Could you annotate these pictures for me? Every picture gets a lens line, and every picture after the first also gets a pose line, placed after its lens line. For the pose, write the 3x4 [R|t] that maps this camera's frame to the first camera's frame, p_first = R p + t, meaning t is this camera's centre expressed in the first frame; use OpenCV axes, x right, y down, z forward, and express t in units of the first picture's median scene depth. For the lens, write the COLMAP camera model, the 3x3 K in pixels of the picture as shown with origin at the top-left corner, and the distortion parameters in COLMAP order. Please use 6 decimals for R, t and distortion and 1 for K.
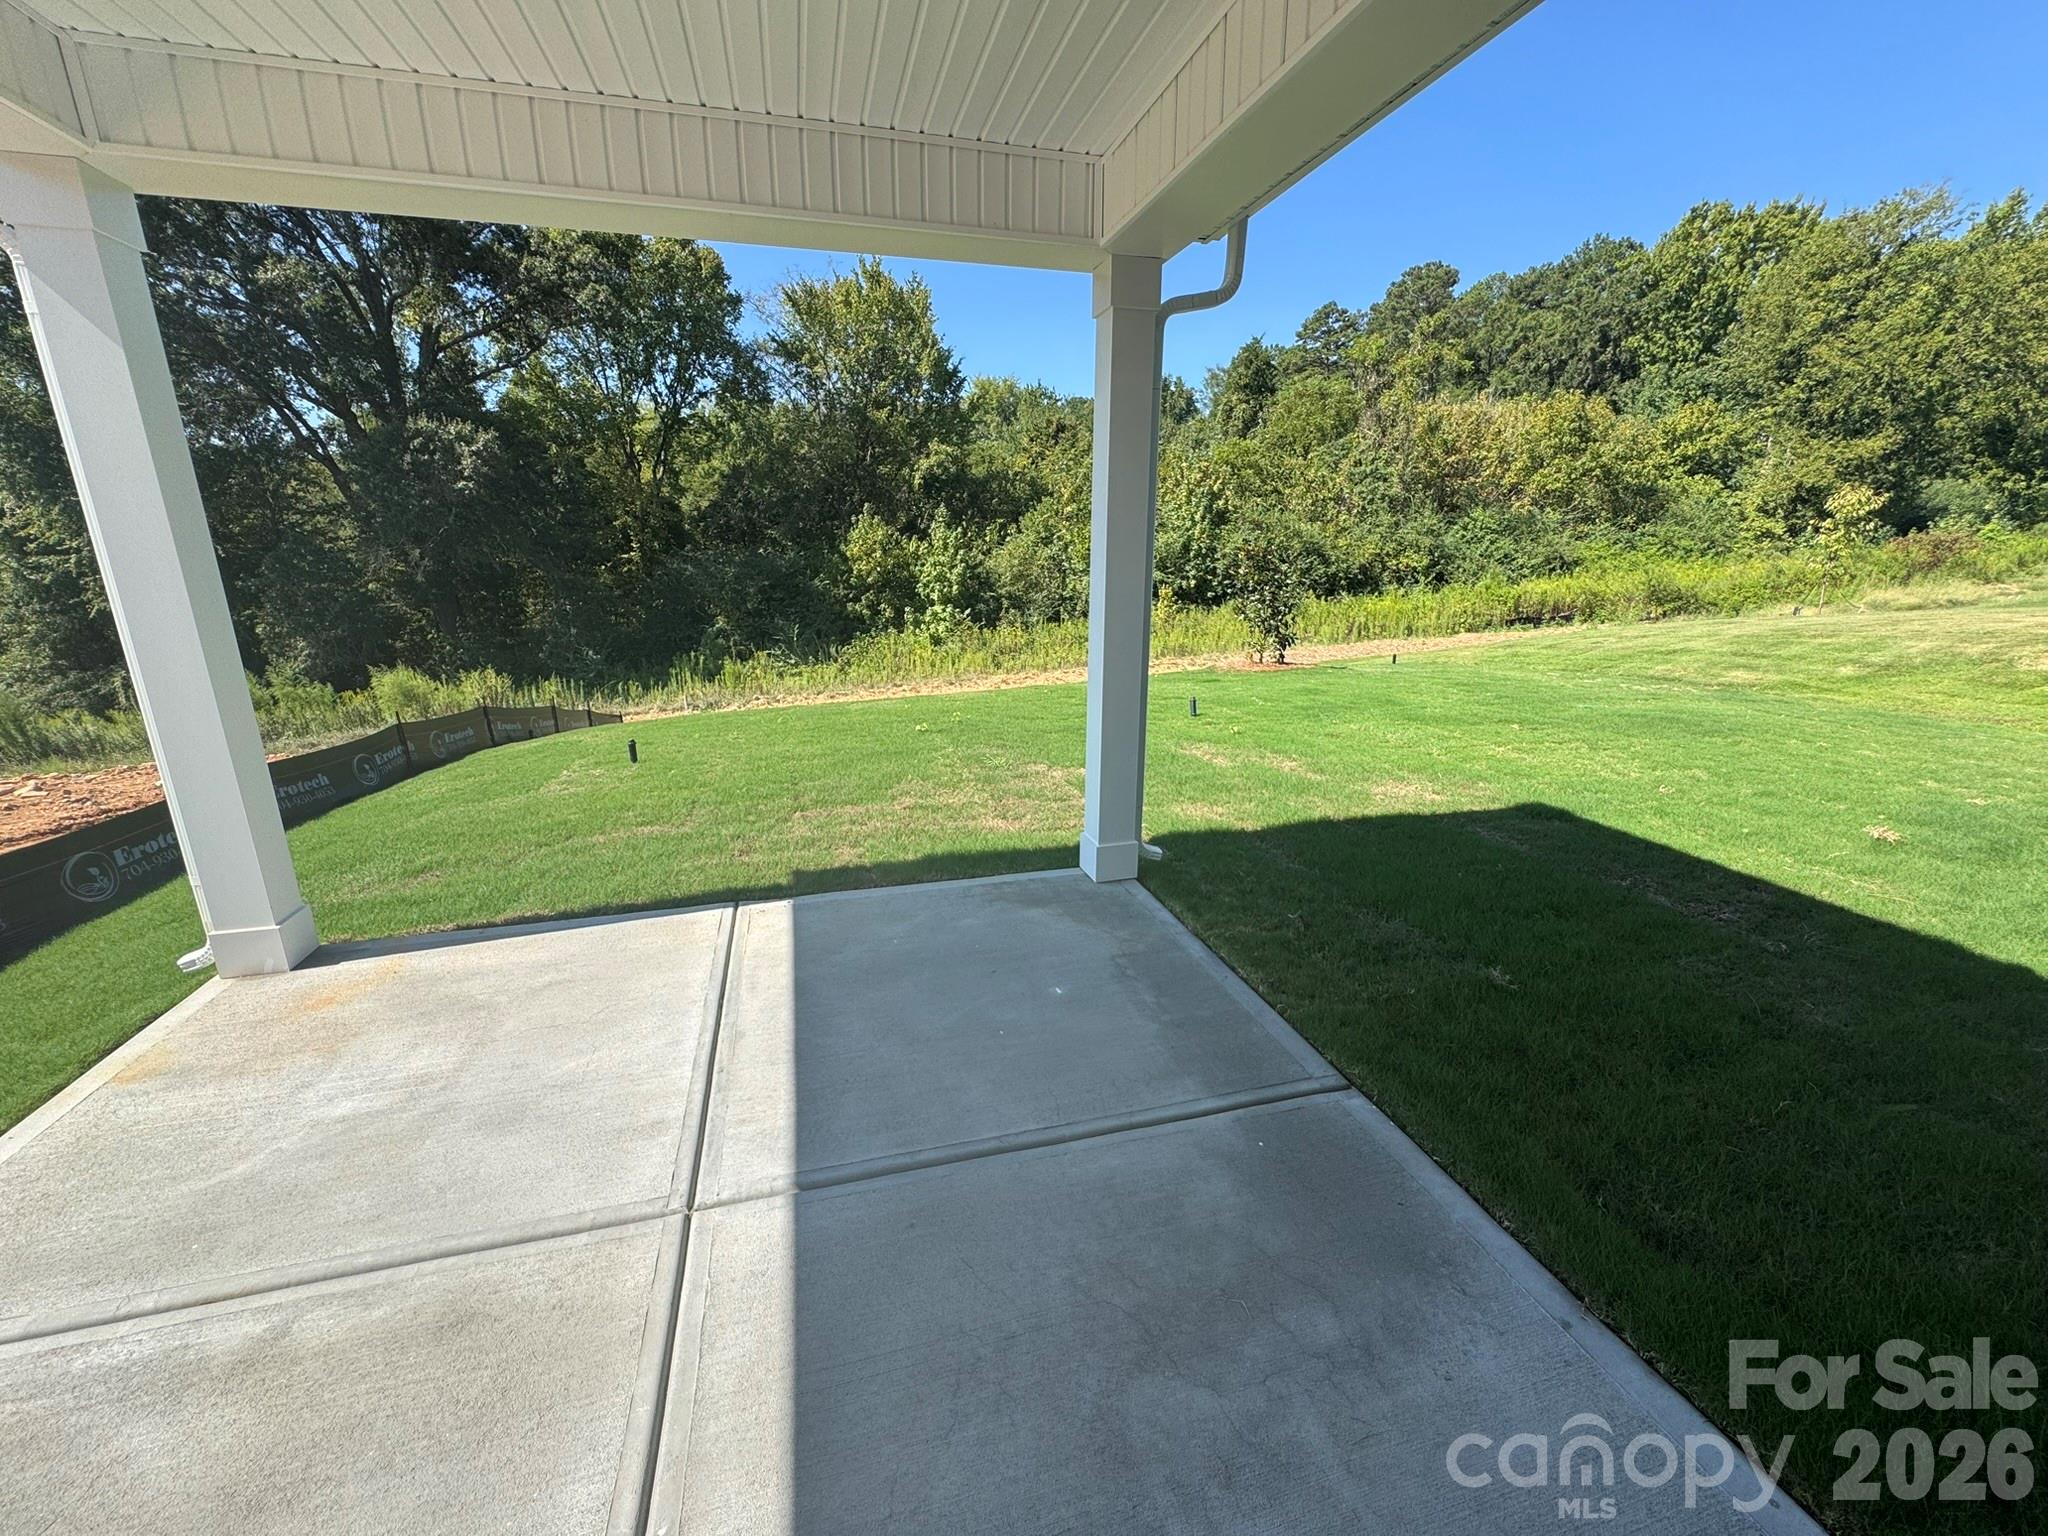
lens RADIAL K [[818.8, 0, 1020.4], [0, 818.8, 769.0], [0, 0, 1]] dist [-0.000432, -0.000388]
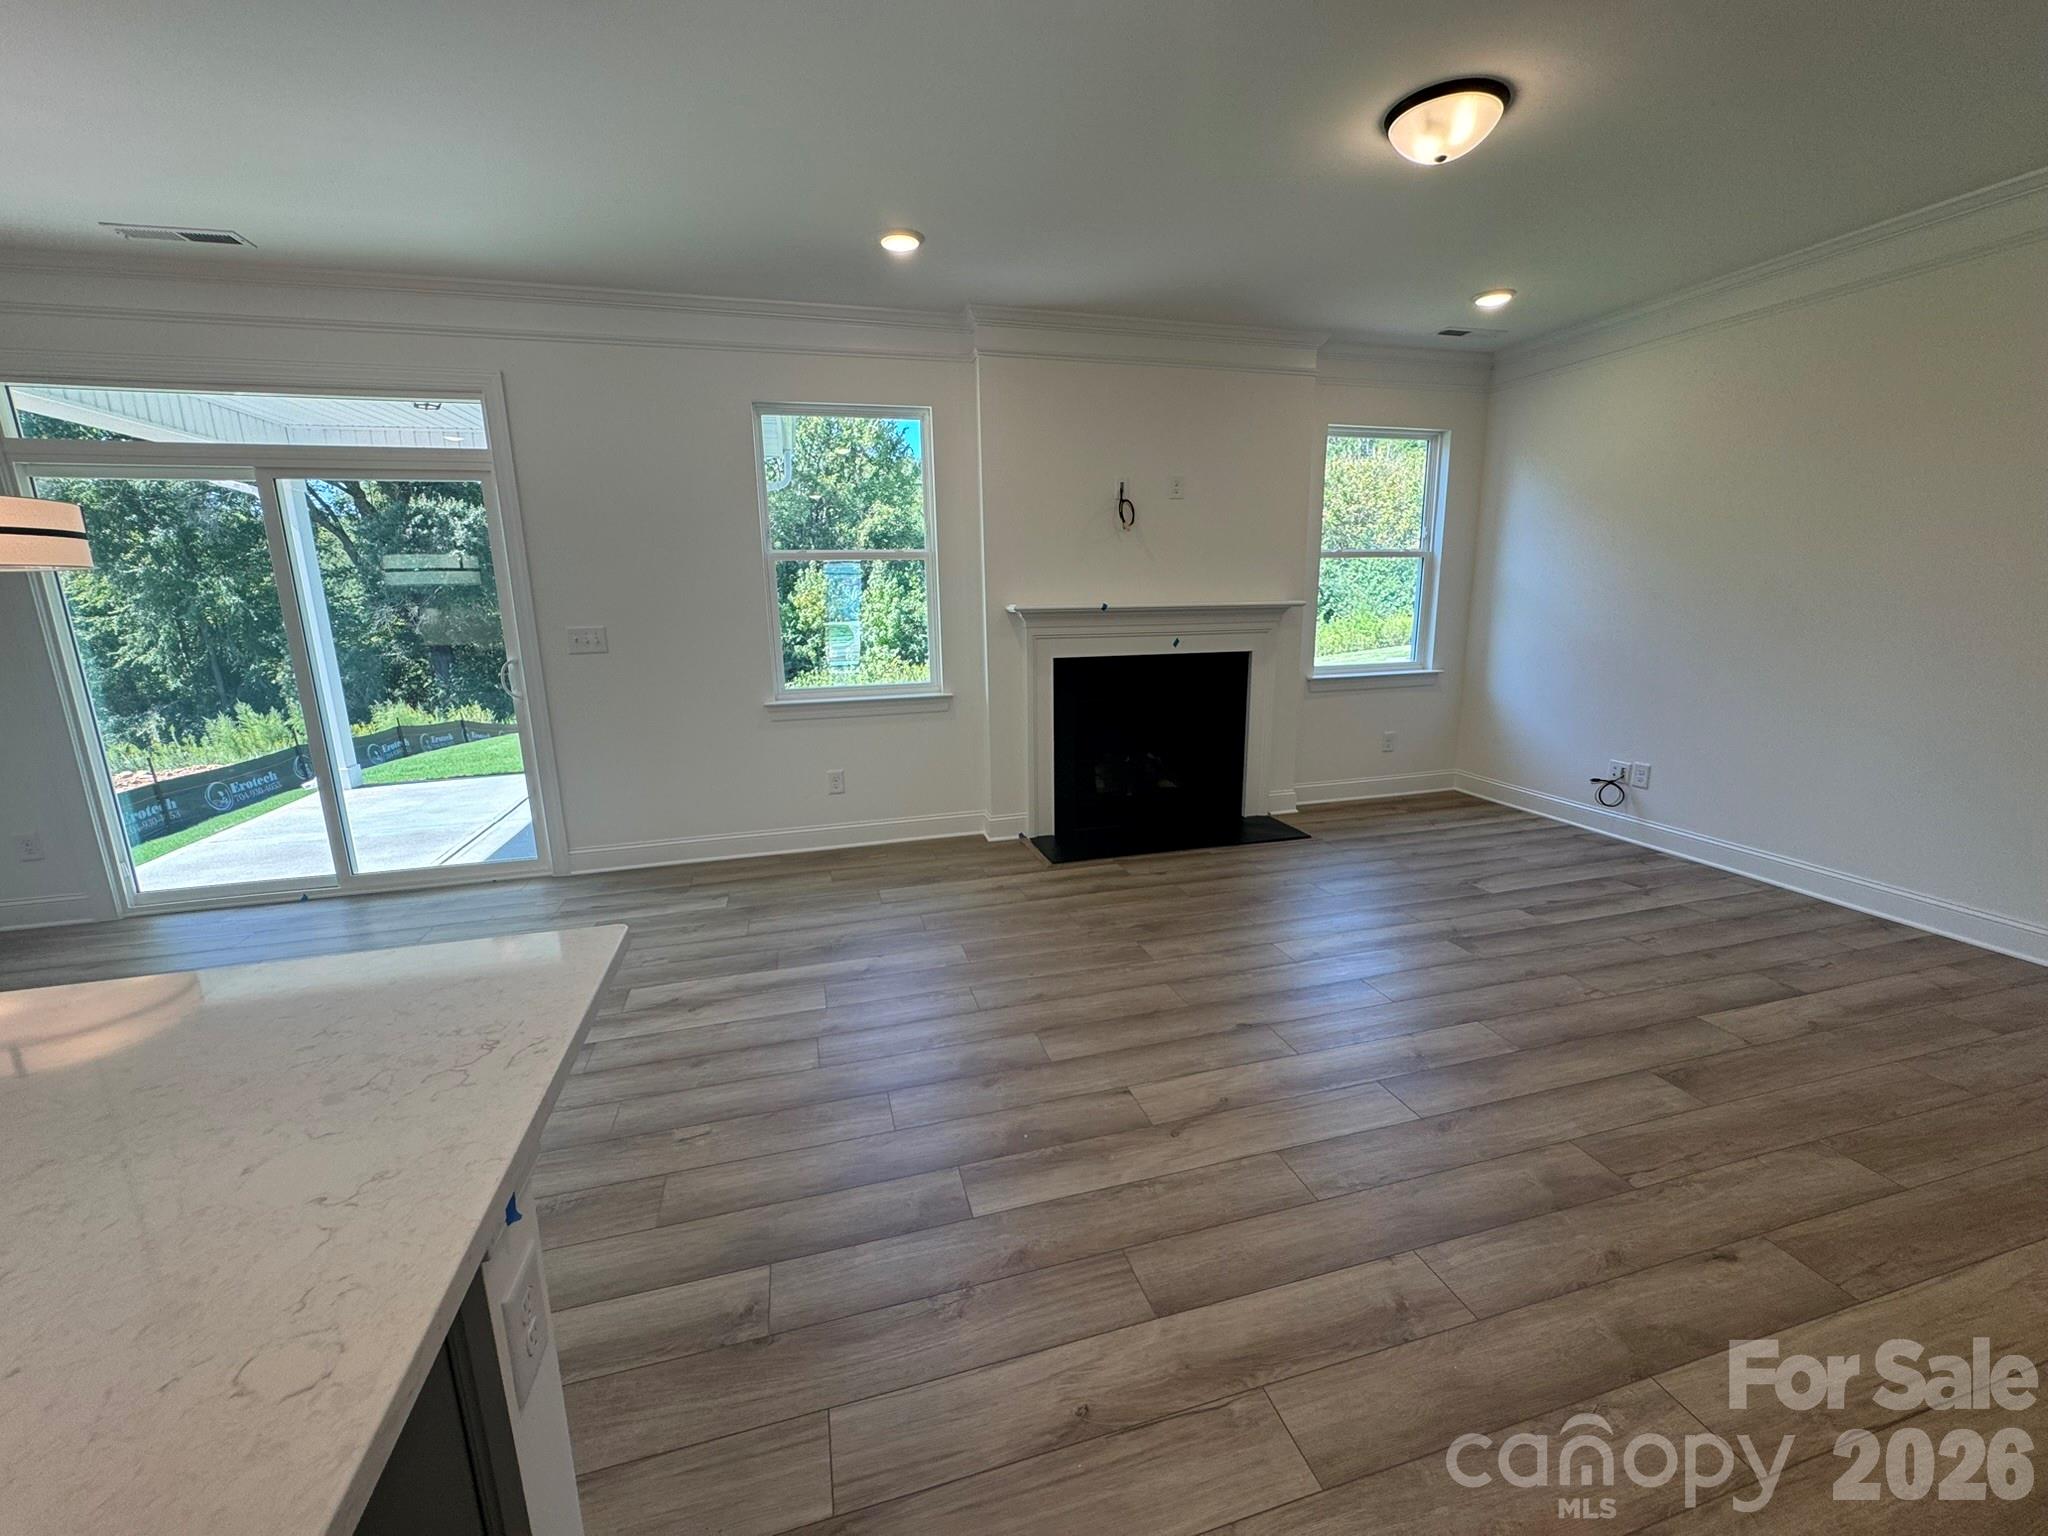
lens RADIAL K [[818.8, 0, 1018.6], [0, 818.8, 769.3], [0, 0, 1]] dist [-0.000432, -0.000388]
pose [[0.999798, -0.019809, 0.003396, 0.089888], [0.019964, 0.998329, -0.054223, 0.035184], [-0.002316, 0.054279, 0.998523, -0.122619]]
